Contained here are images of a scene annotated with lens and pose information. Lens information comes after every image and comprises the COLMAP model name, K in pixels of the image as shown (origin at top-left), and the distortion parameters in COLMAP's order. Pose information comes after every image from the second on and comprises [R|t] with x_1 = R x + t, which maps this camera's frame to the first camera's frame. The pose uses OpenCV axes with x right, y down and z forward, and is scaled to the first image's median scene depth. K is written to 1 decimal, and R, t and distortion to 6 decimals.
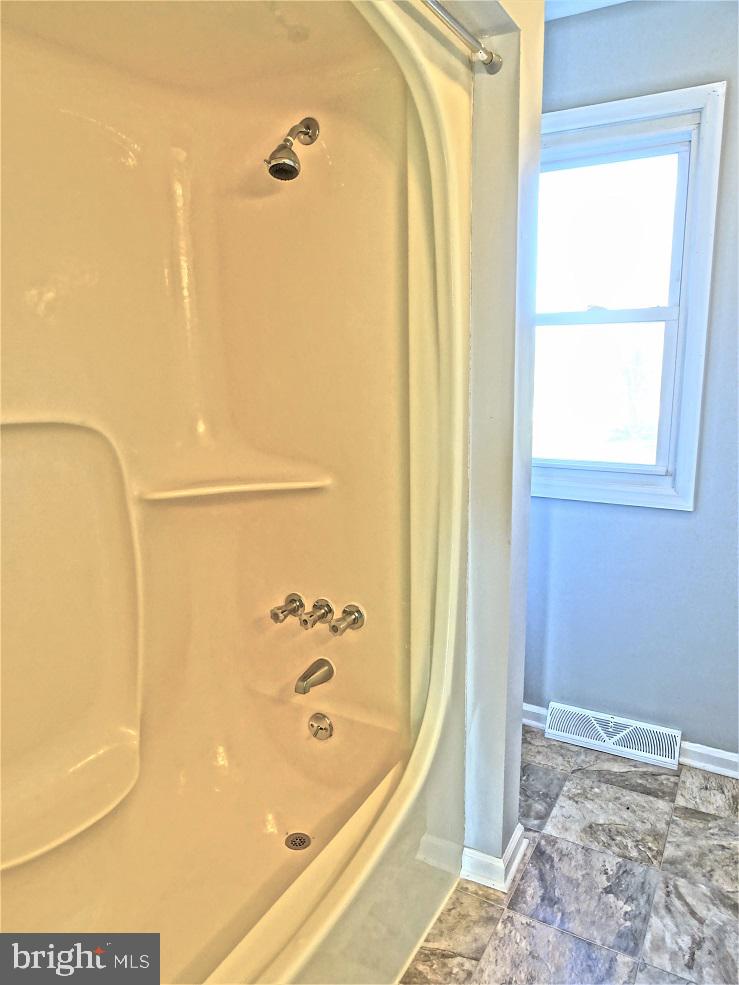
lens RADIAL K [[705.1, 0, 368.0], [0, 705.1, 495.4], [0, 0, 1]] dist [0.009307, -0.006055]
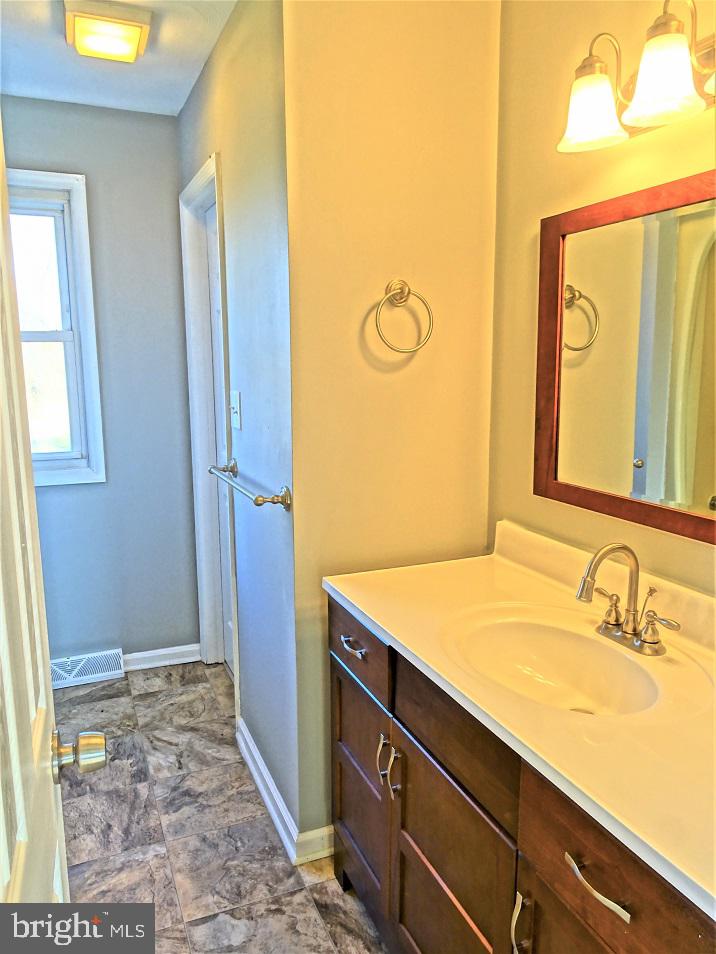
lens RADIAL K [[682.9, 0, 358.1], [0, 682.9, 476.1], [0, 0, 1]] dist [0.009307, -0.006055]
pose [[0.603220, -0.119890, 0.788513, -0.303762], [0.158955, 0.986876, 0.028448, 0.056040], [-0.781575, 0.108178, 0.614360, -0.199539]]
